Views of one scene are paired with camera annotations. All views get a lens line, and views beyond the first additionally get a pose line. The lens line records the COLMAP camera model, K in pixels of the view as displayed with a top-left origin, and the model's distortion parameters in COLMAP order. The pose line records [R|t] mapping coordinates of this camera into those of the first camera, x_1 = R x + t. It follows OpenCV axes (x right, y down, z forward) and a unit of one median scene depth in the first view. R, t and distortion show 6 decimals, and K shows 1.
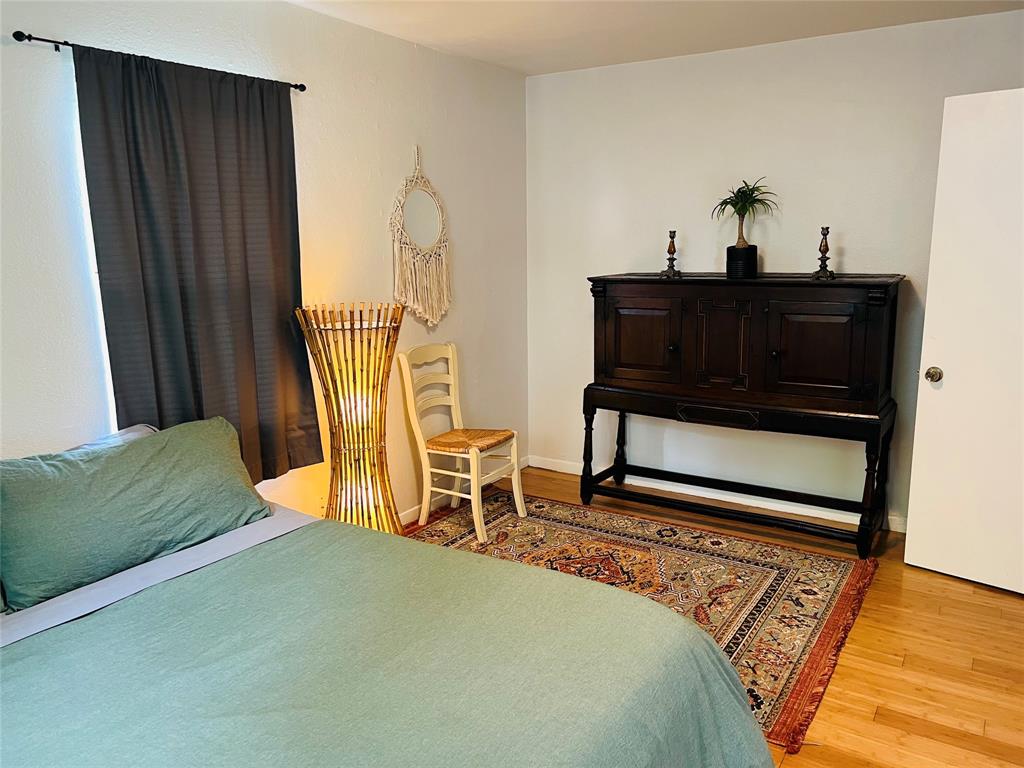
lens RADIAL K [[749.9, 0, 512.0], [0, 749.9, 384.0], [0, 0, 1]] dist [0.006468, 0.000613]
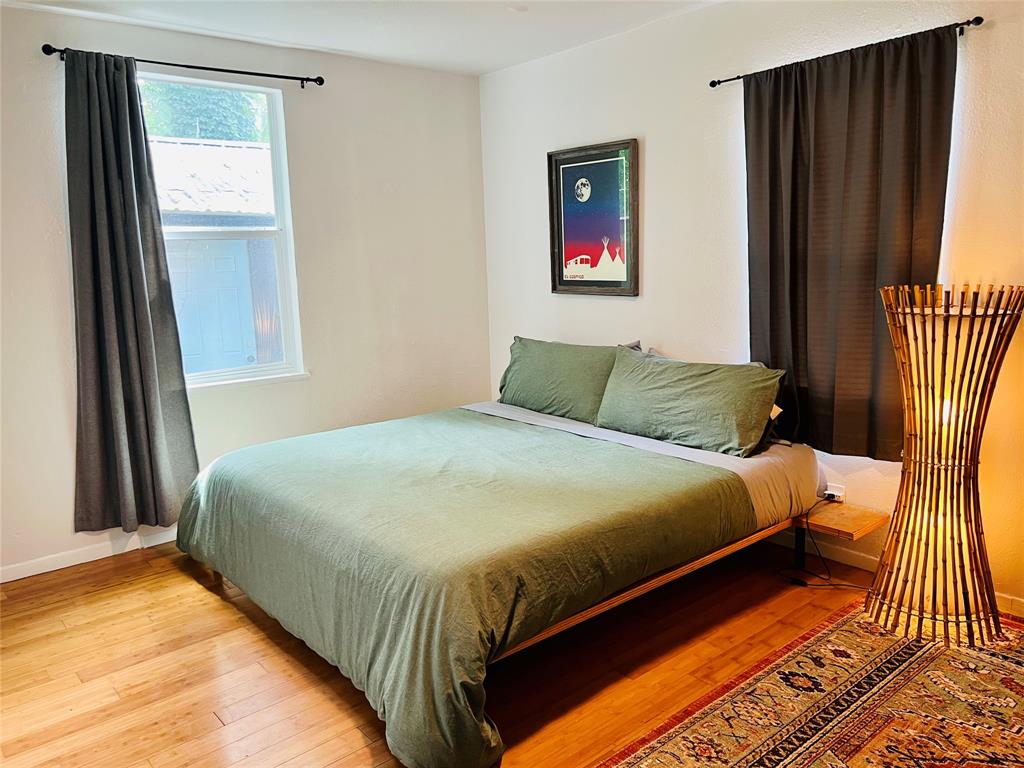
lens RADIAL K [[791.7, 0, 512.0], [0, 791.7, 384.0], [0, 0, 1]] dist [-0.006001, -0.004005]
pose [[-0.269589, 0.183859, -0.945261, 0.951618], [-0.136801, 0.964336, 0.226585, -0.166591], [0.953209, 0.190398, -0.234823, 0.987012]]
